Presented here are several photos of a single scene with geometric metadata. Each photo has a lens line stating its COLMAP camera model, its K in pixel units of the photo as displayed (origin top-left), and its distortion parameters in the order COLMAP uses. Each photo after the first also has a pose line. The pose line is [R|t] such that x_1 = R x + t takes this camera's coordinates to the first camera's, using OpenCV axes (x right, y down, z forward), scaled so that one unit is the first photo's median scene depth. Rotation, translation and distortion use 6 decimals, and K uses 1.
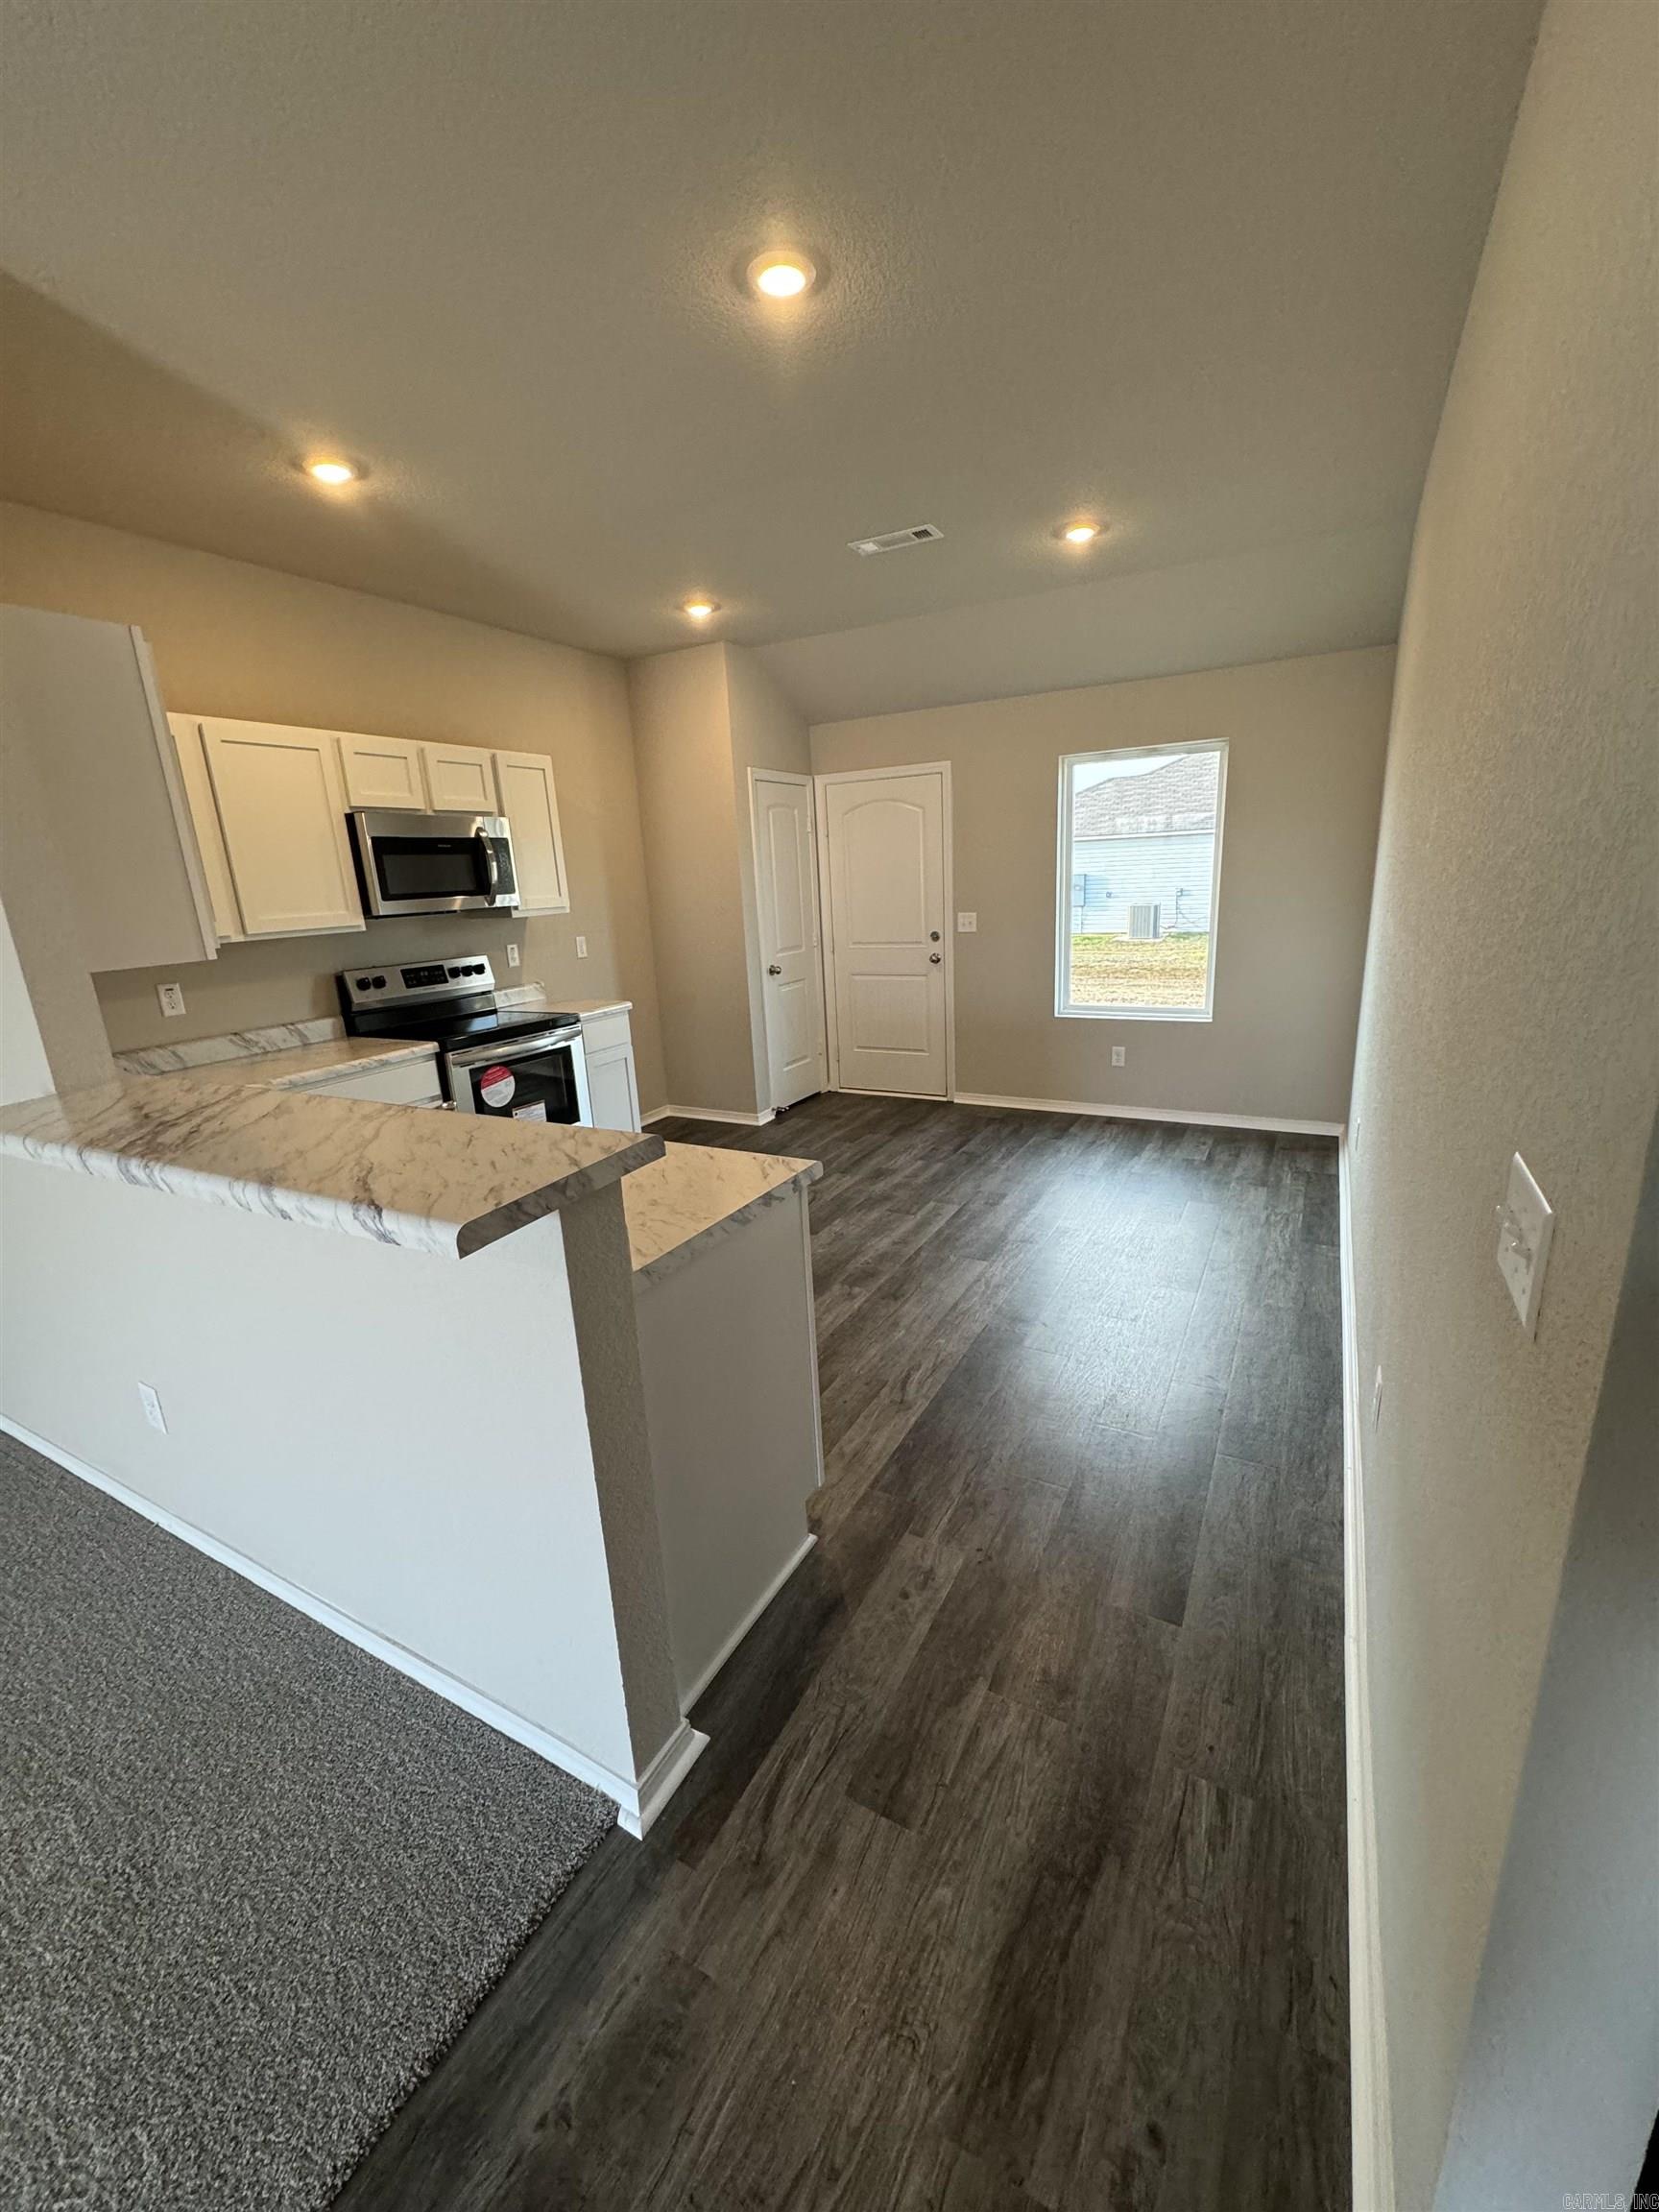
lens RADIAL K [[880.0, 0, 834.8], [0, 880.0, 1102.7], [0, 0, 1]] dist [-0.004117, 0.000109]
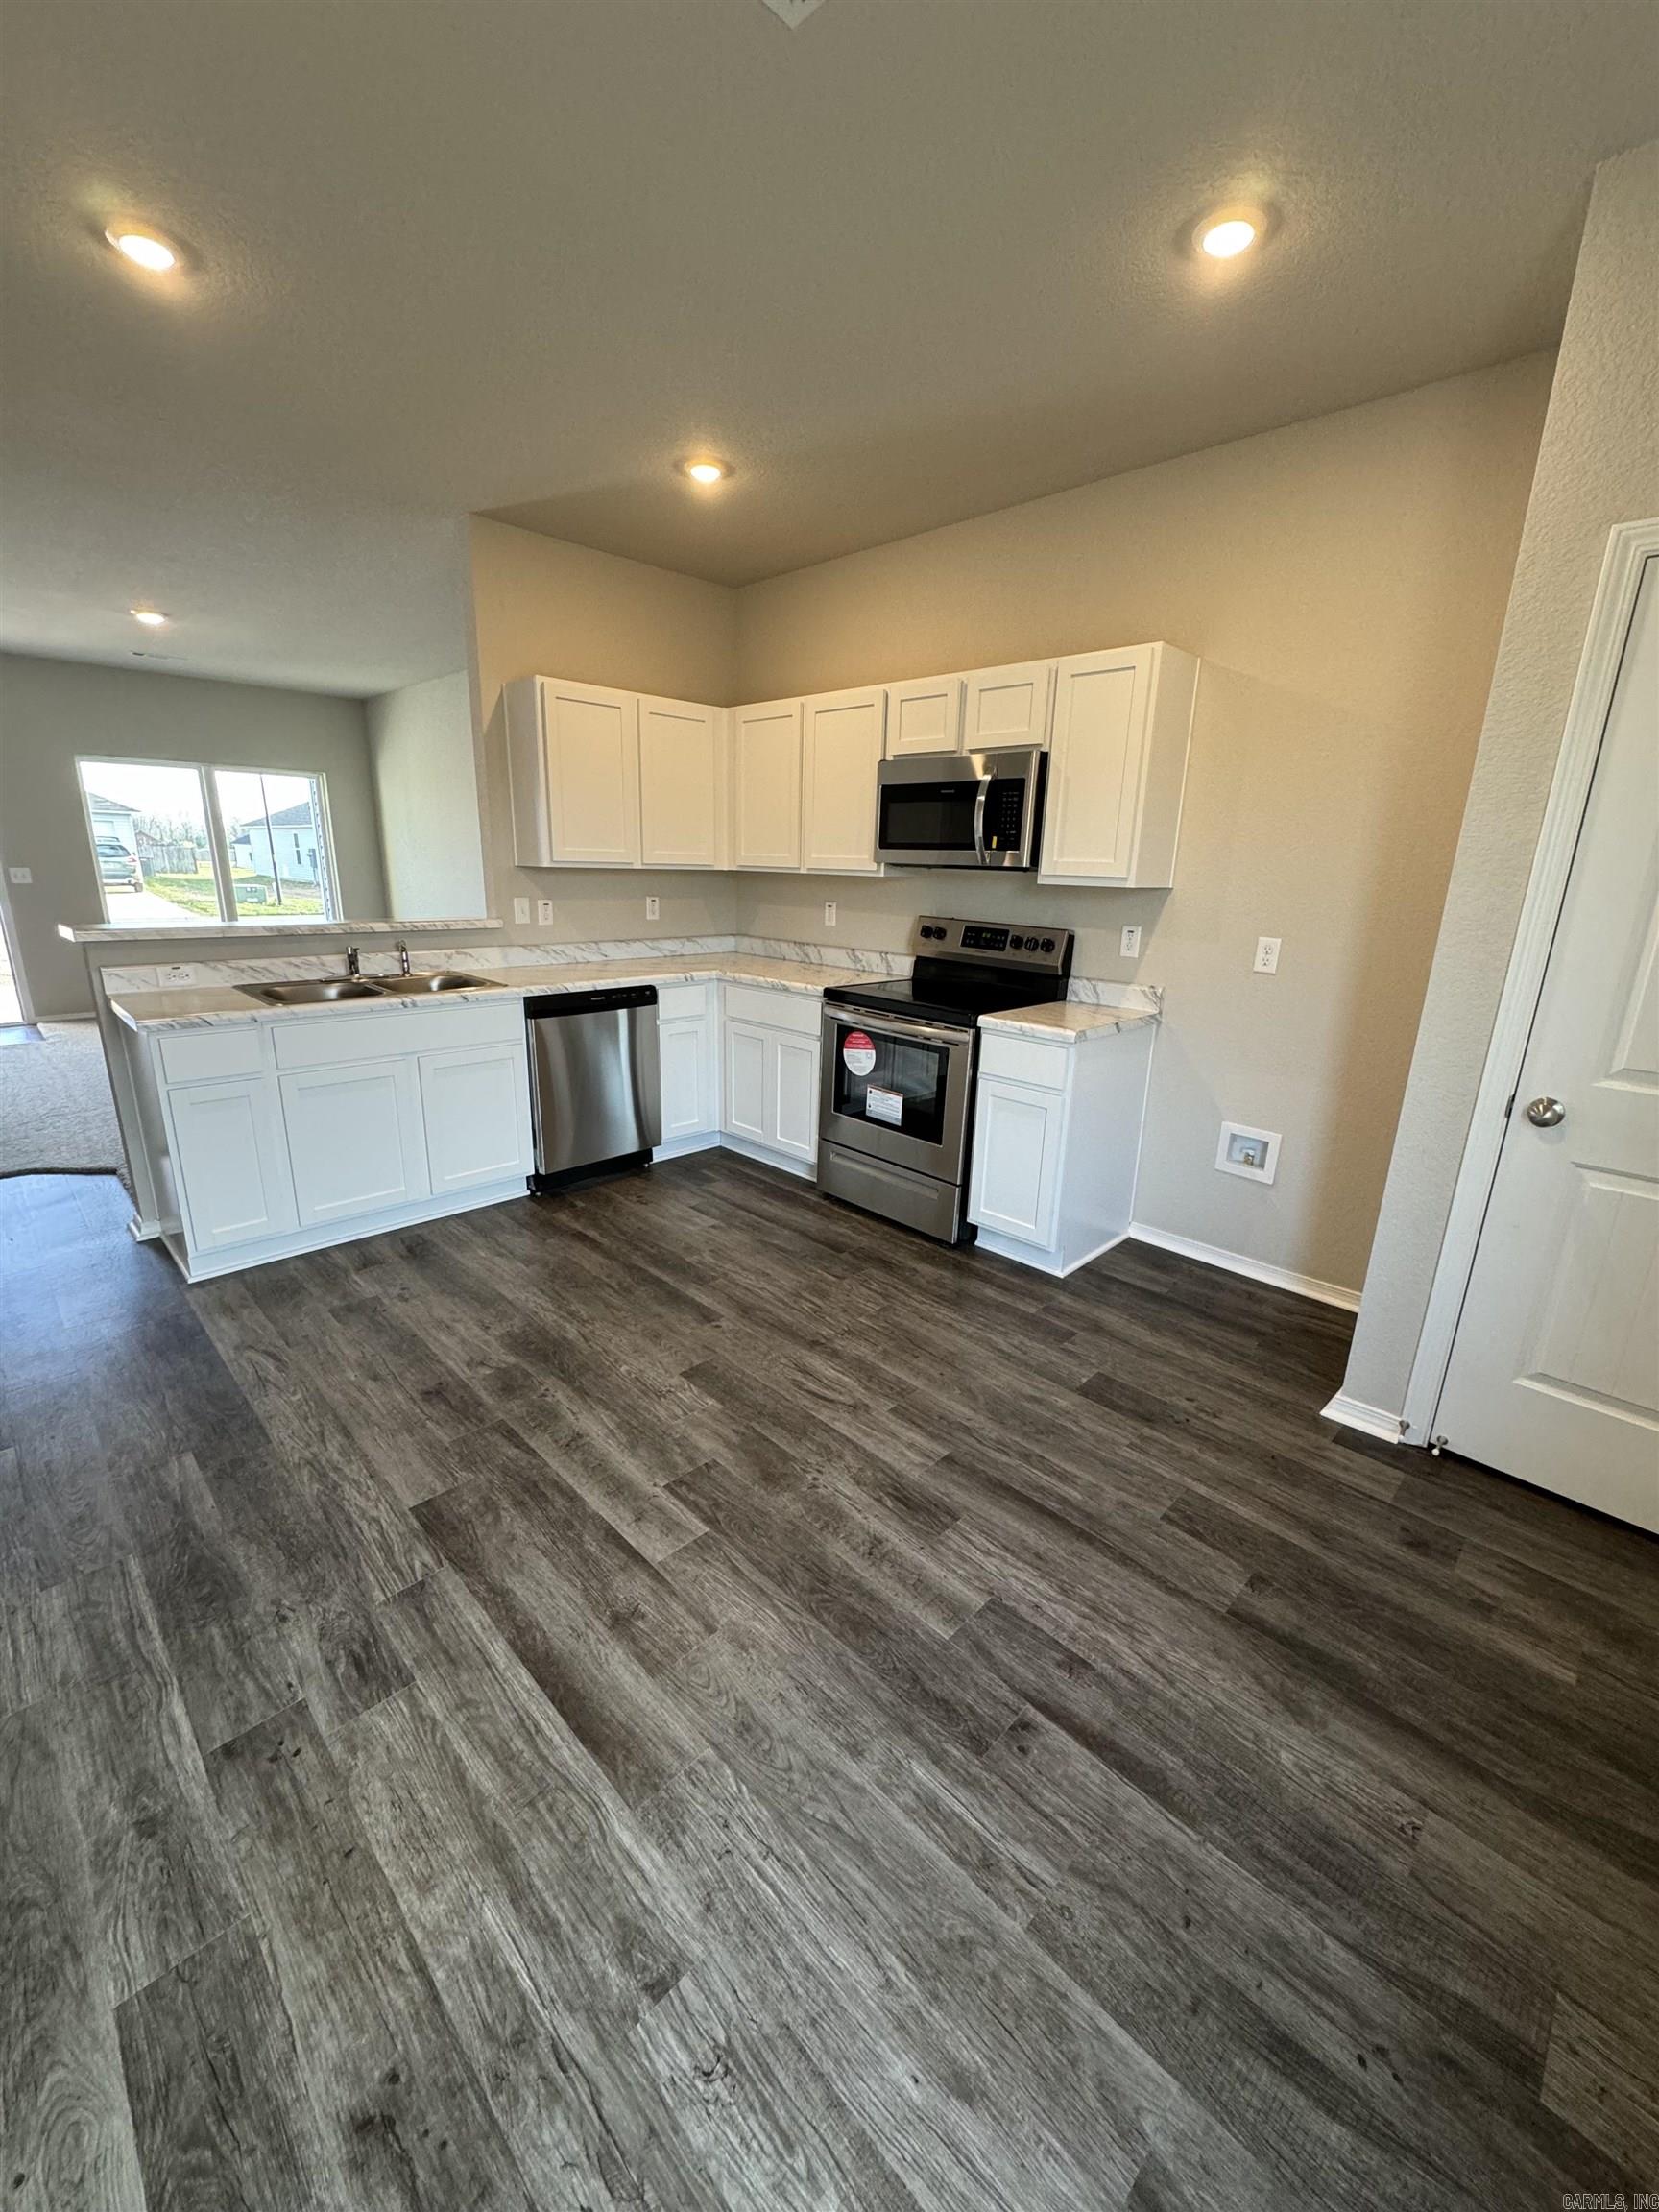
lens RADIAL K [[880.0, 0, 830.6], [0, 880.0, 1103.3], [0, 0, 1]] dist [-0.004117, 0.000109]
pose [[-0.283008, 0.295539, -0.912449, 0.862486], [-0.256583, 0.893339, 0.368932, -0.538939], [0.924160, 0.338529, -0.176992, 2.018803]]
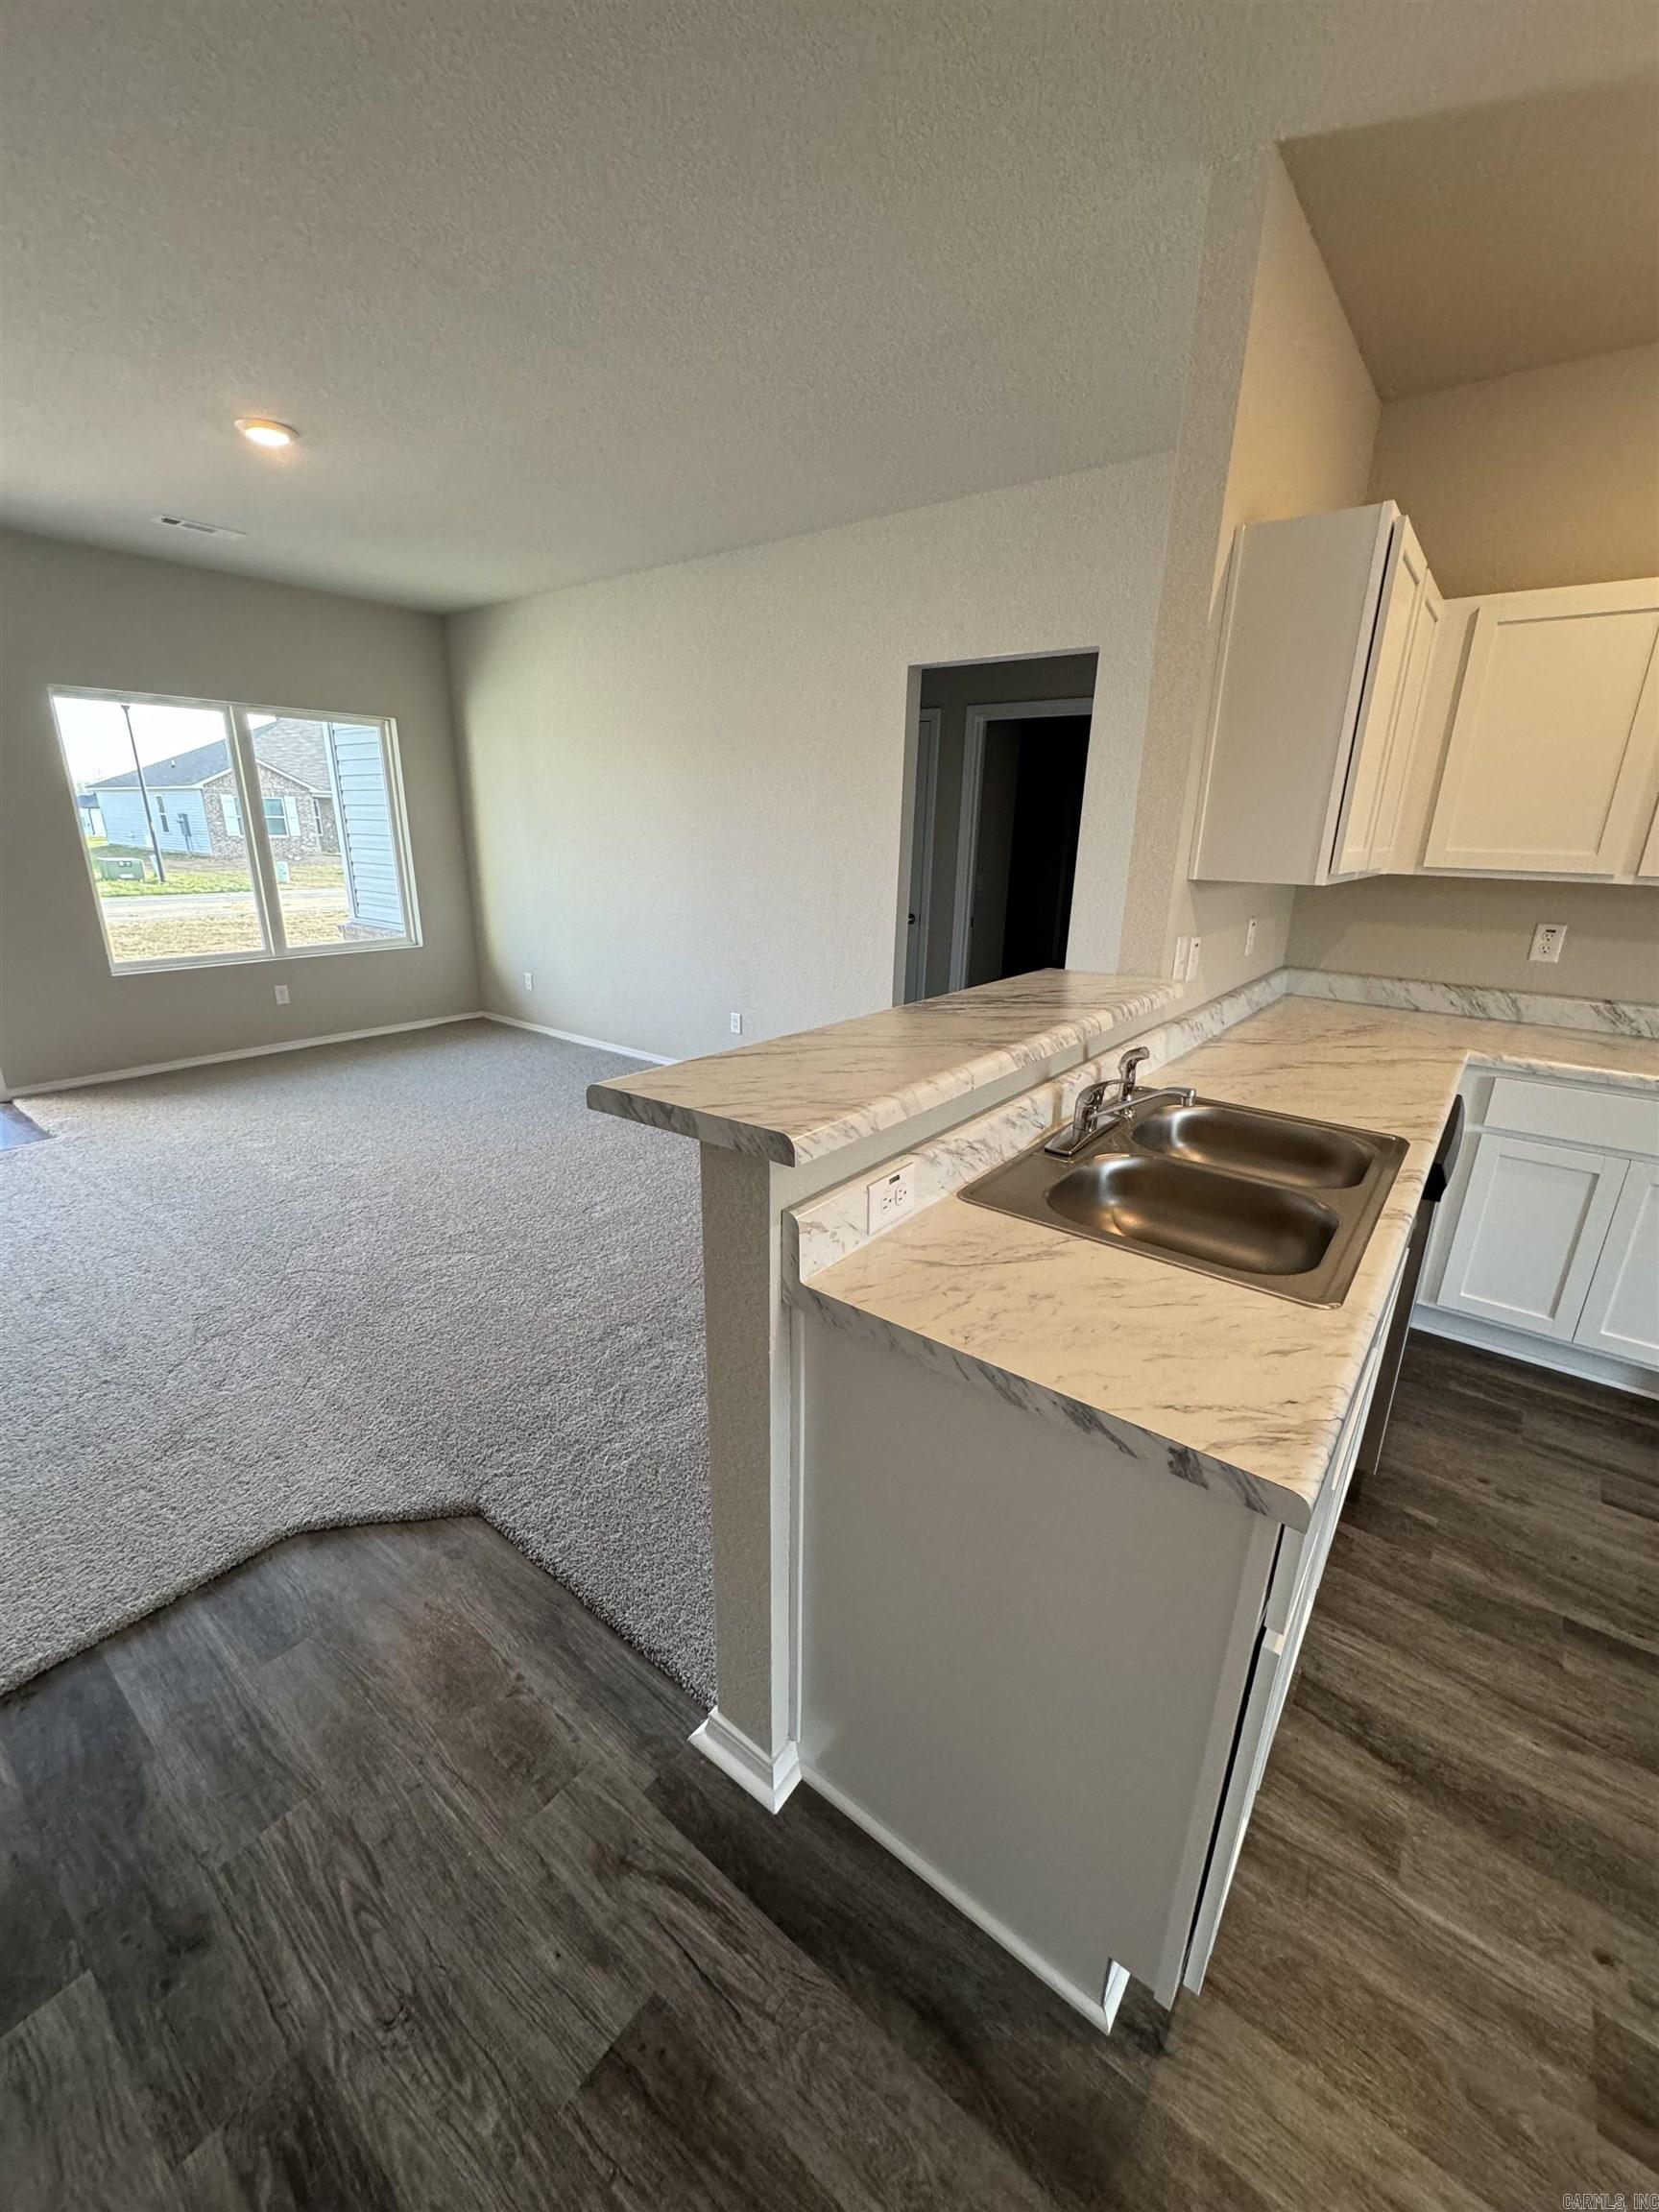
lens RADIAL K [[880.0, 0, 834.4], [0, 880.0, 1102.9], [0, 0, 1]] dist [-0.004117, 0.000109]
pose [[-0.162690, 0.342415, -0.925356, 0.301325], [-0.263043, 0.888857, 0.375156, -0.176063], [0.950968, 0.304442, -0.054539, 0.655763]]
